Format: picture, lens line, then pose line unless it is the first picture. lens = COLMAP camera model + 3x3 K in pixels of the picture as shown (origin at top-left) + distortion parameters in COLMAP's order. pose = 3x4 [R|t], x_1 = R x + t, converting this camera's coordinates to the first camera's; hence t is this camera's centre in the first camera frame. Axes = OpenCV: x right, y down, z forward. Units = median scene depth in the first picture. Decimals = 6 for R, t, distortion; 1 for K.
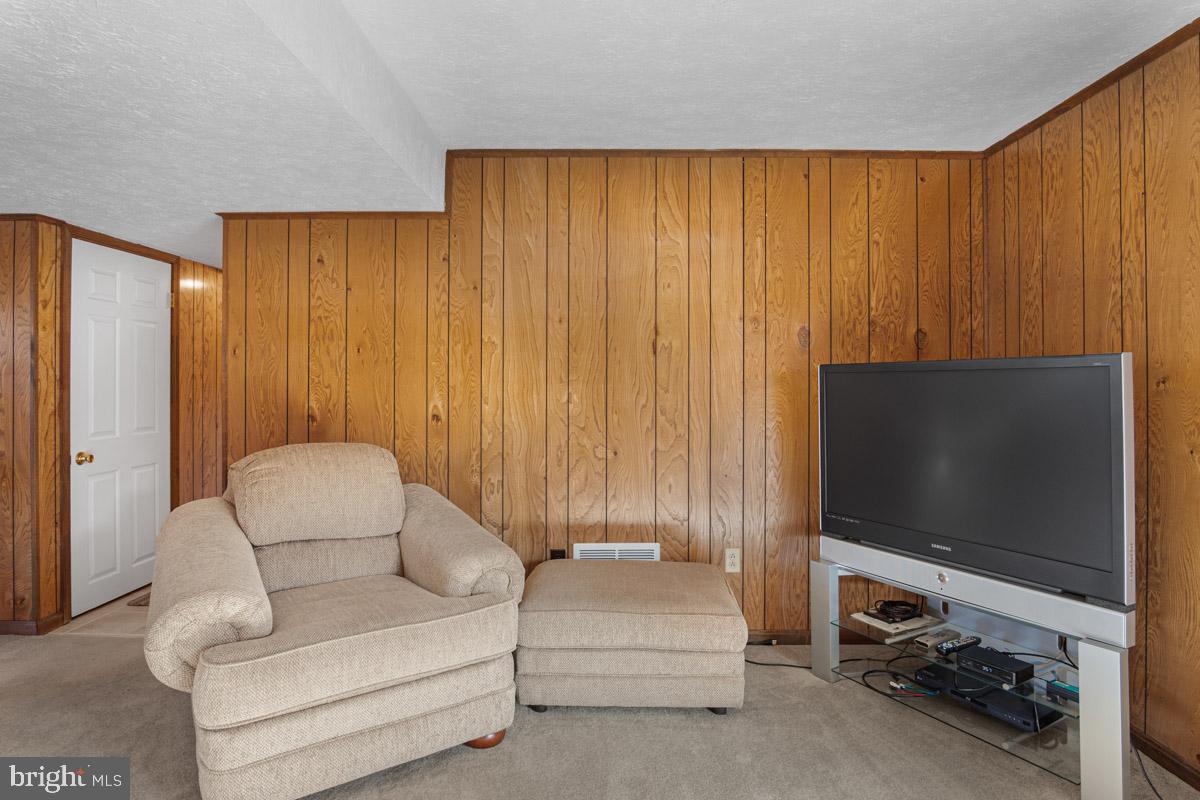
lens RADIAL K [[640.0, 0, 595.7], [0, 640.0, 386.2], [0, 0, 1]] dist [-0.025032, 0.000273]
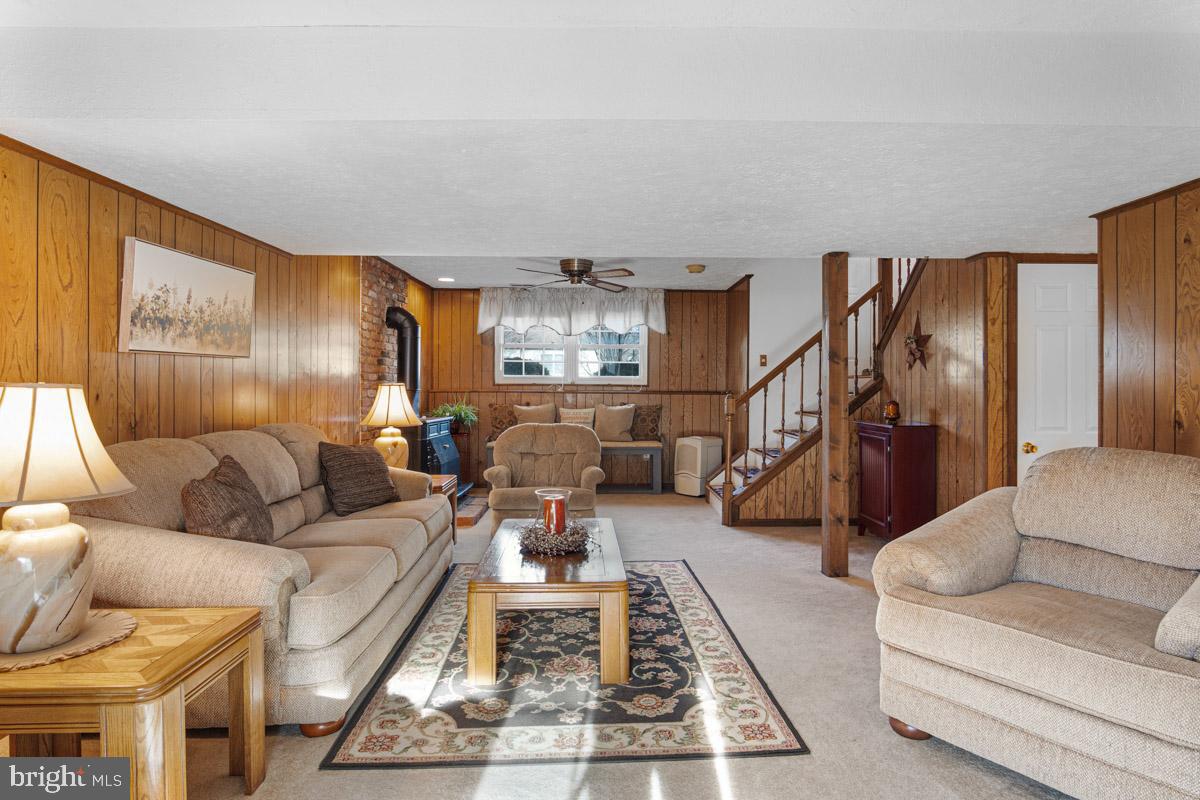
lens RADIAL K [[640.0, 0, 595.7], [0, 640.0, 386.2], [0, 0, 1]] dist [-0.025032, 0.000273]
pose [[-0.007472, 0.002165, -0.999970, 0.410216], [-0.007121, 0.999972, 0.002218, 0.001945], [0.999947, 0.007137, -0.007457, 0.214590]]
